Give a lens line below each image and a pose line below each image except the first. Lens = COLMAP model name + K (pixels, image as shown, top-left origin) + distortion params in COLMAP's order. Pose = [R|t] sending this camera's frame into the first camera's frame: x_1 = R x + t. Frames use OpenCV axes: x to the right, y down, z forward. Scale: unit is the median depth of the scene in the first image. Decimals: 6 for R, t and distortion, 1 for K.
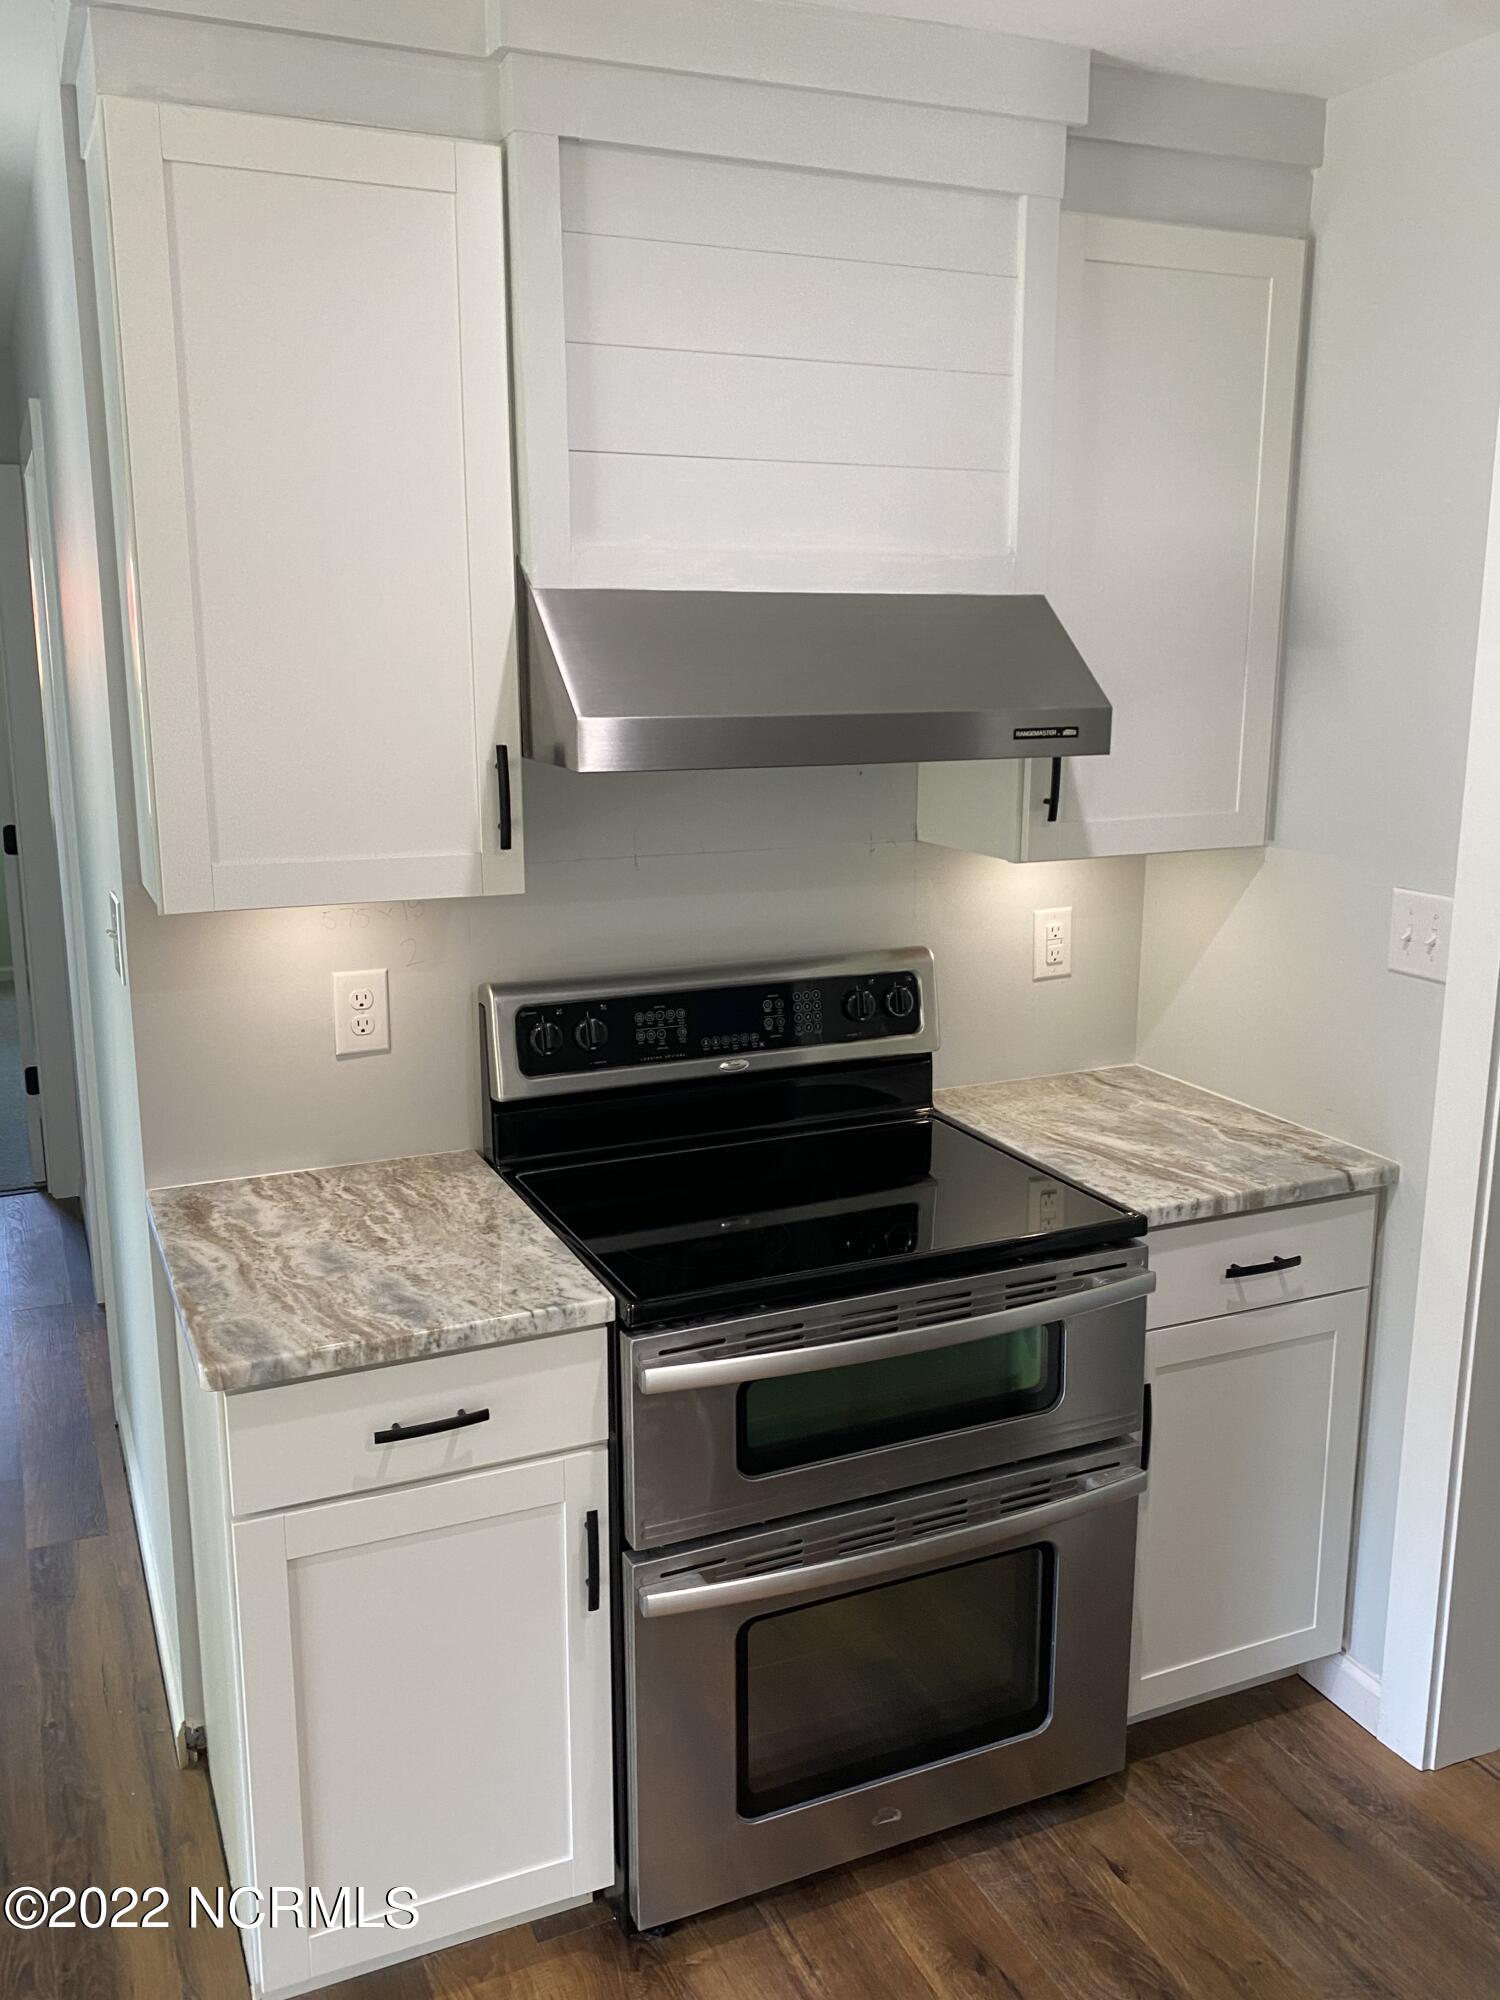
lens RADIAL K [[1683.8, 0, 751.4], [0, 1683.8, 1005.0], [0, 0, 1]] dist [0.071432, -0.005652]
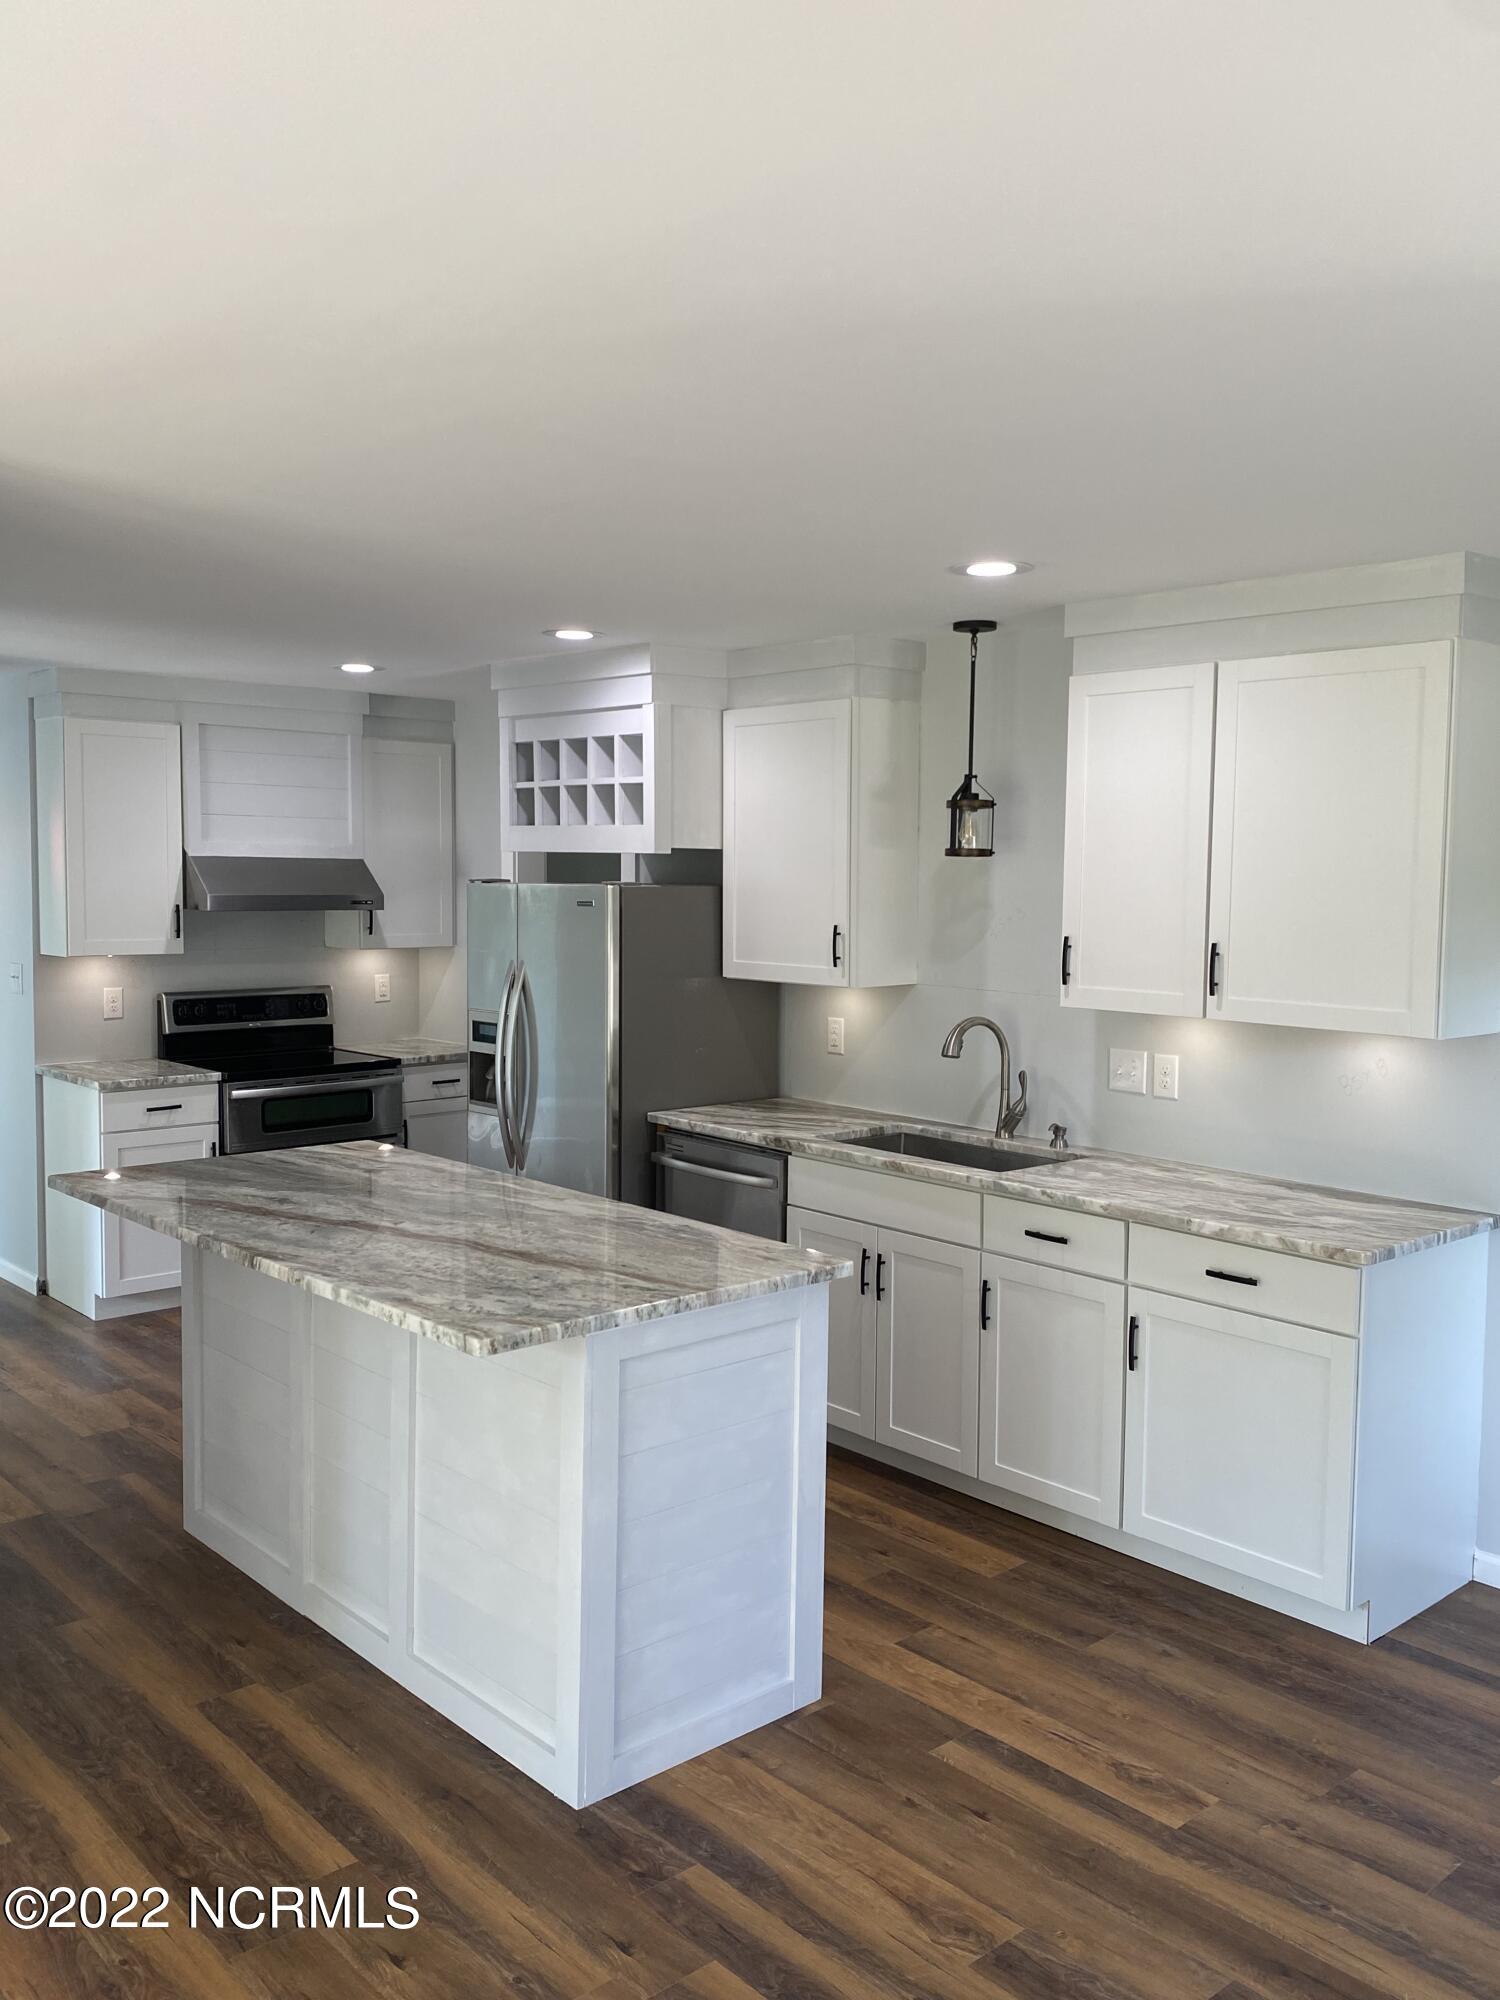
lens RADIAL K [[1683.8, 0, 756.0], [0, 1683.8, 995.1], [0, 0, 1]] dist [0.071432, -0.005652]
pose [[0.954334, -0.014901, 0.298371, -0.059323], [0.056220, 0.989869, -0.130381, 0.425704], [-0.293405, 0.141202, 0.945503, -1.993864]]
